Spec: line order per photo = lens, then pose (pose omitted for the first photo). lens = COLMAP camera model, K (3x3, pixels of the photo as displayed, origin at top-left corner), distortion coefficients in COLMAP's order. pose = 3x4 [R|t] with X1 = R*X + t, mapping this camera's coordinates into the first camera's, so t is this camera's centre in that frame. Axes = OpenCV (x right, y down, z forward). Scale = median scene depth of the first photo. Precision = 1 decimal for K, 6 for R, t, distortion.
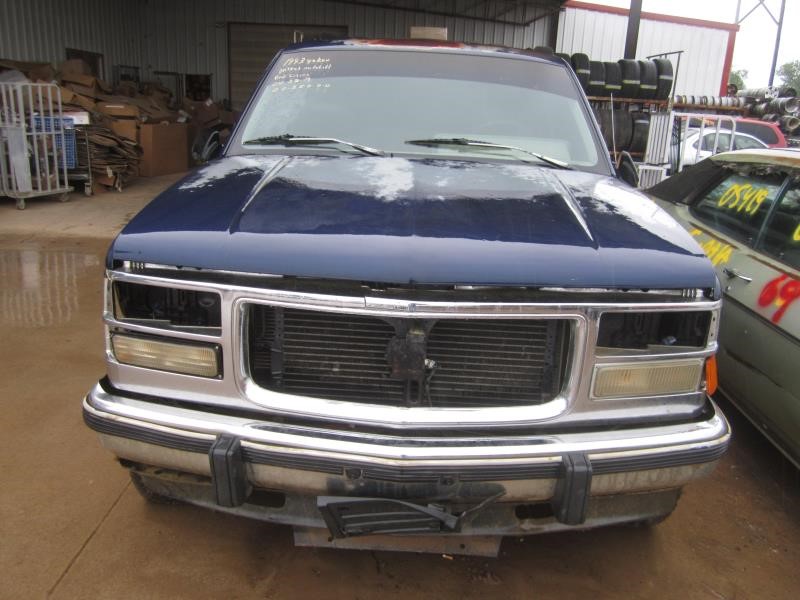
lens RADIAL K [[694.4, 0, 400.0], [0, 694.4, 300.0], [0, 0, 1]] dist [-0.037653, 0.010139]
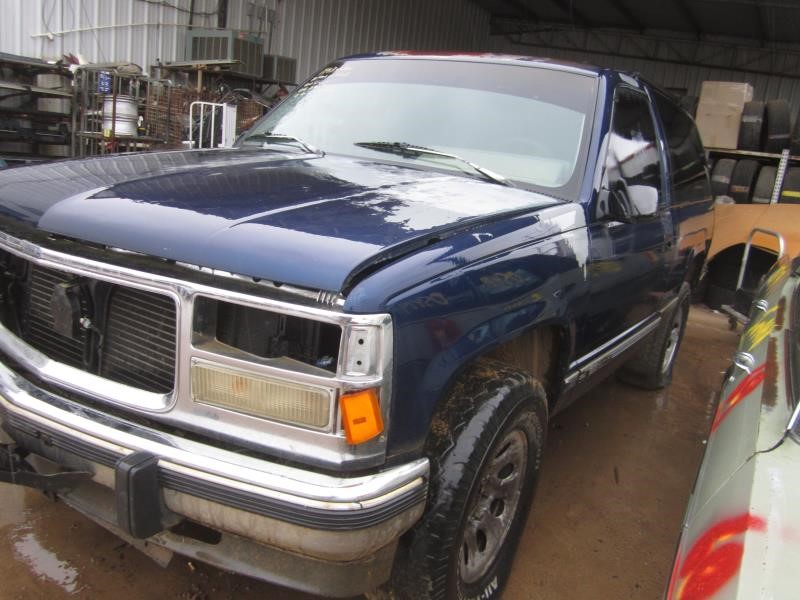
lens RADIAL K [[694.4, 0, 400.0], [0, 694.4, 300.0], [0, 0, 1]] dist [-0.037653, 0.010139]
pose [[0.861730, 0.165809, -0.479509, 0.863237], [-0.208974, 0.977196, -0.037644, 0.003913], [0.462333, 0.132644, 0.876729, 0.364389]]
